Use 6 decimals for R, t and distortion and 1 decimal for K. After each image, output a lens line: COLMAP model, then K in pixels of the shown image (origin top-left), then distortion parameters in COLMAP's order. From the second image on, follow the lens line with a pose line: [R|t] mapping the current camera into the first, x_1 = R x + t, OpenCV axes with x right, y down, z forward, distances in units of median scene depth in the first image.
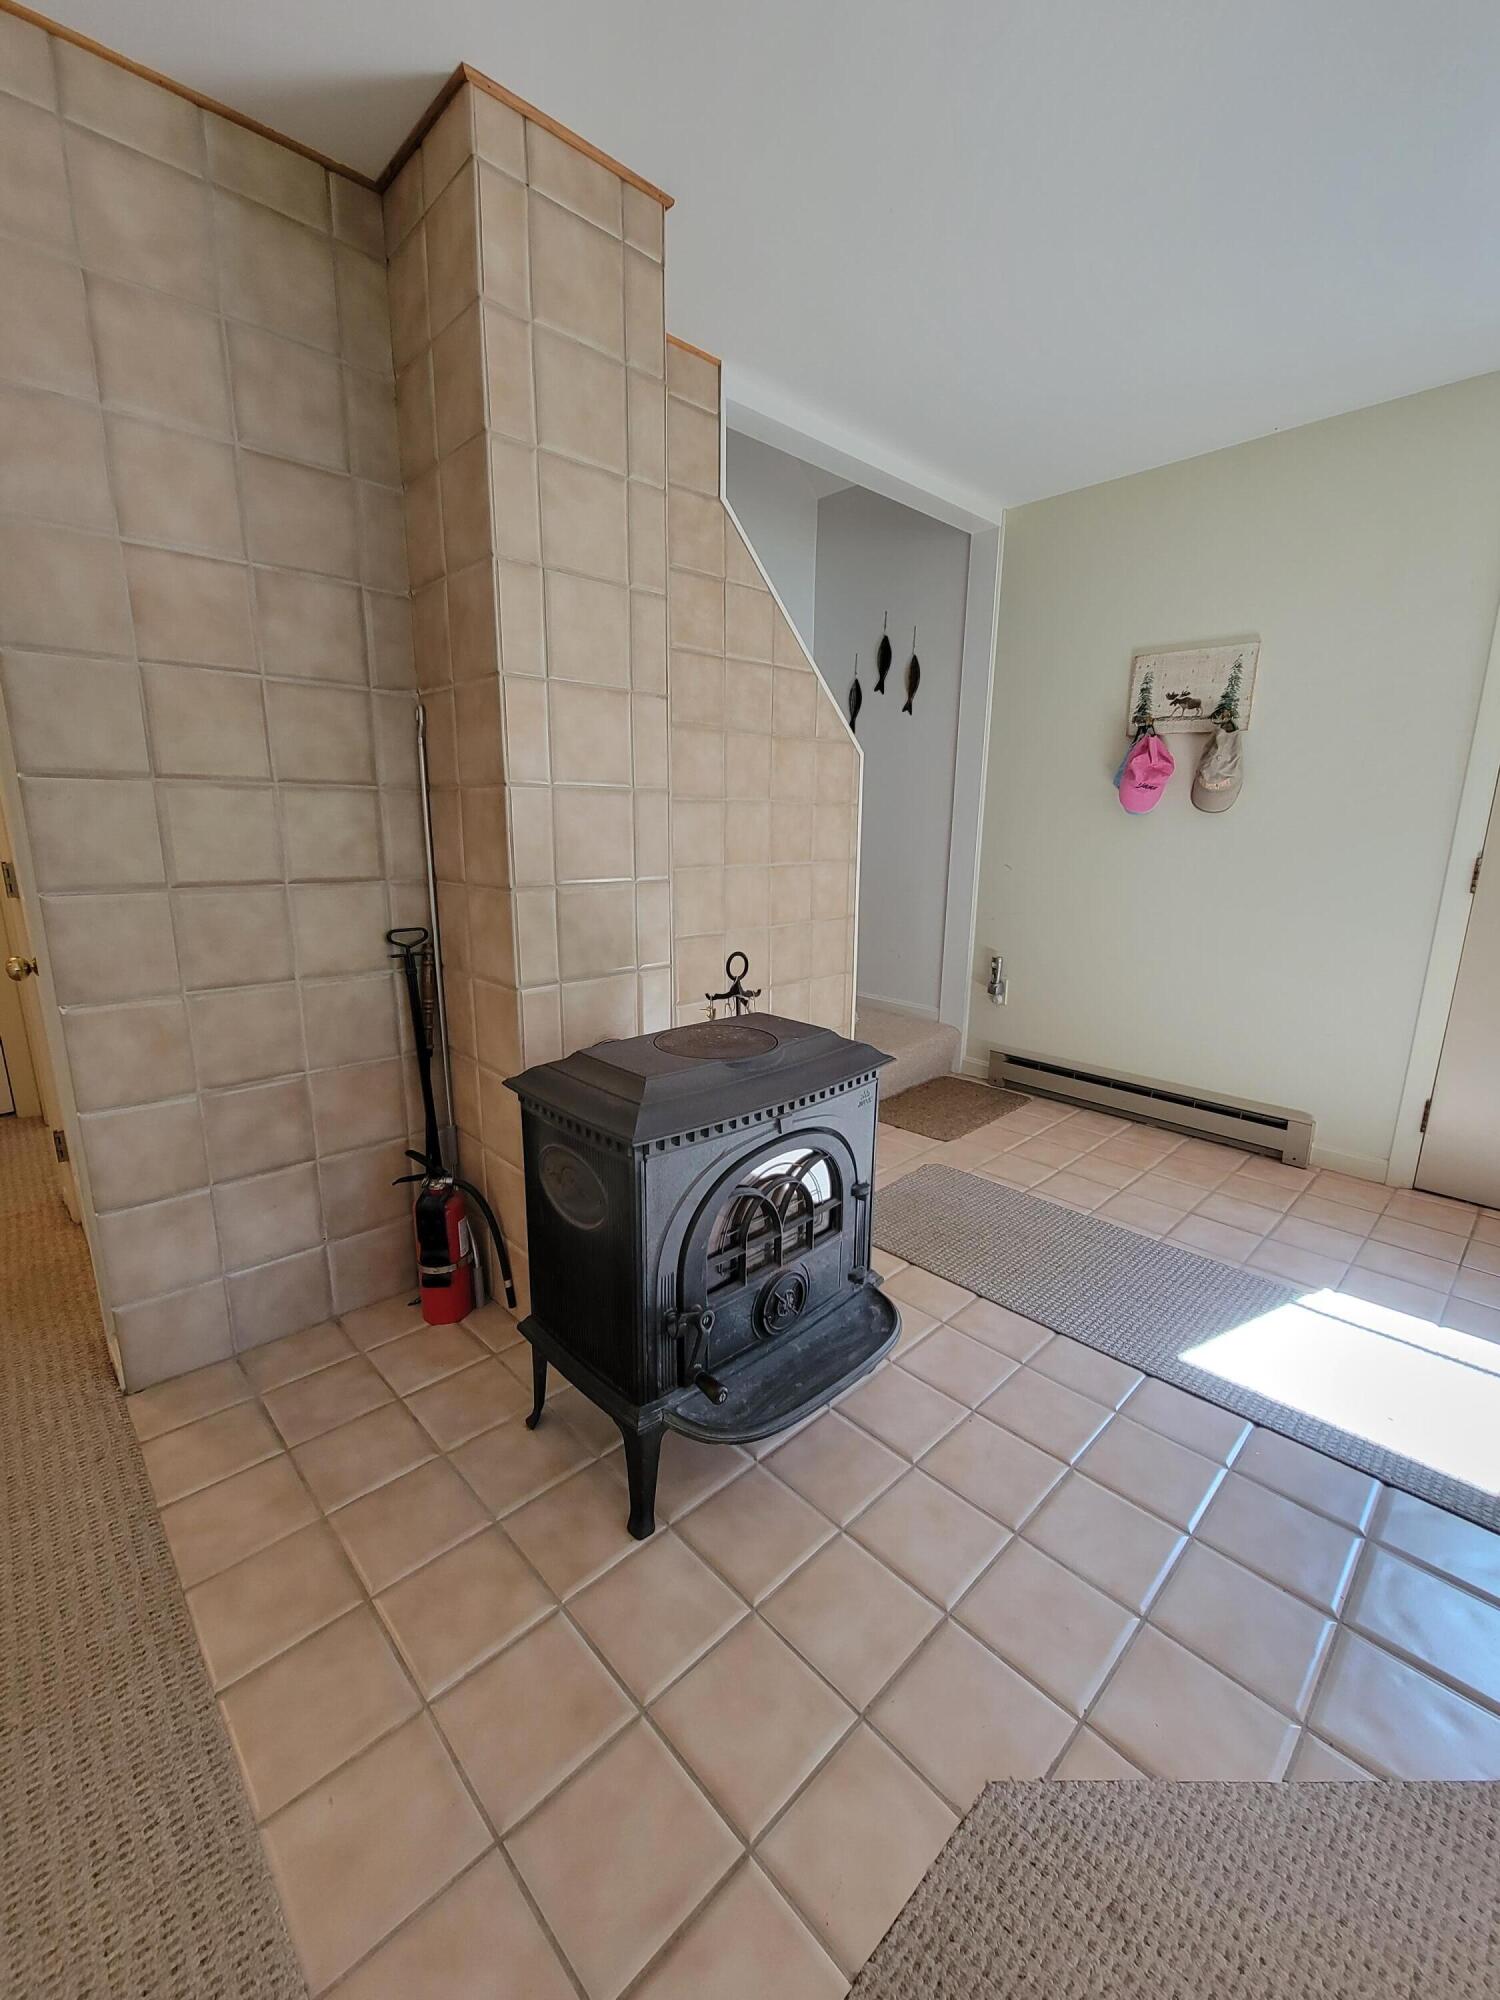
lens RADIAL K [[811.4, 0, 750.7], [0, 811.4, 998.4], [0, 0, 1]] dist [-0.000117, -0.002114]
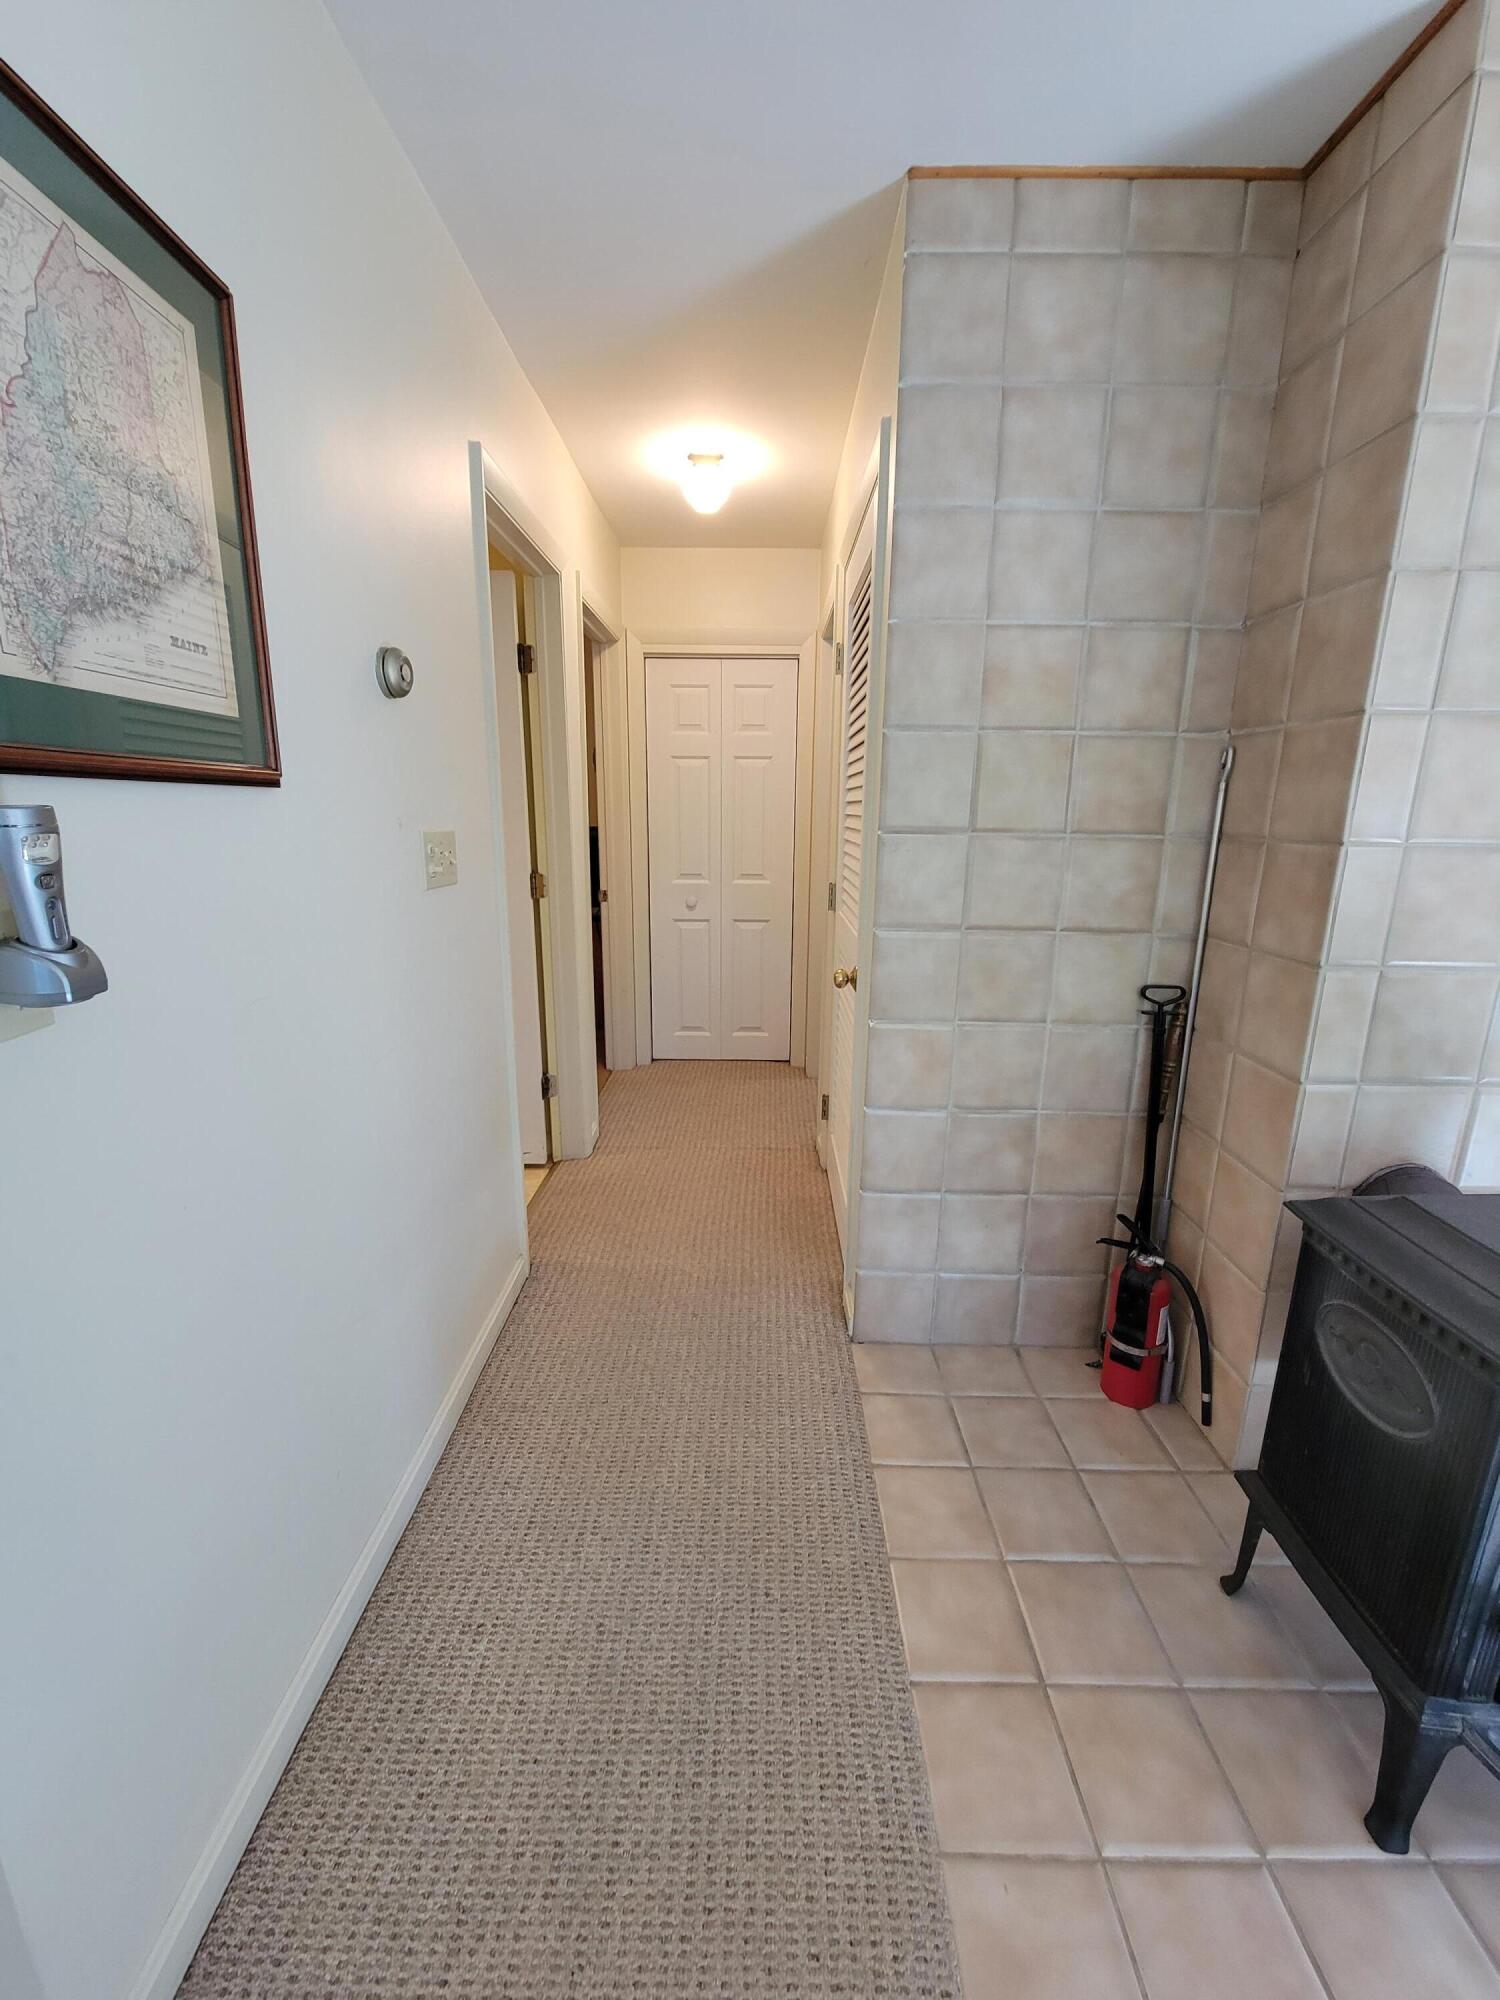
lens RADIAL K [[811.4, 0, 754.4], [0, 811.4, 999.8], [0, 0, 1]] dist [-0.000117, -0.002114]
pose [[0.714782, 0.157355, -0.681415, -0.143847], [-0.156460, 0.985642, 0.063487, -0.066103], [0.681621, 0.061235, 0.729138, -0.005505]]
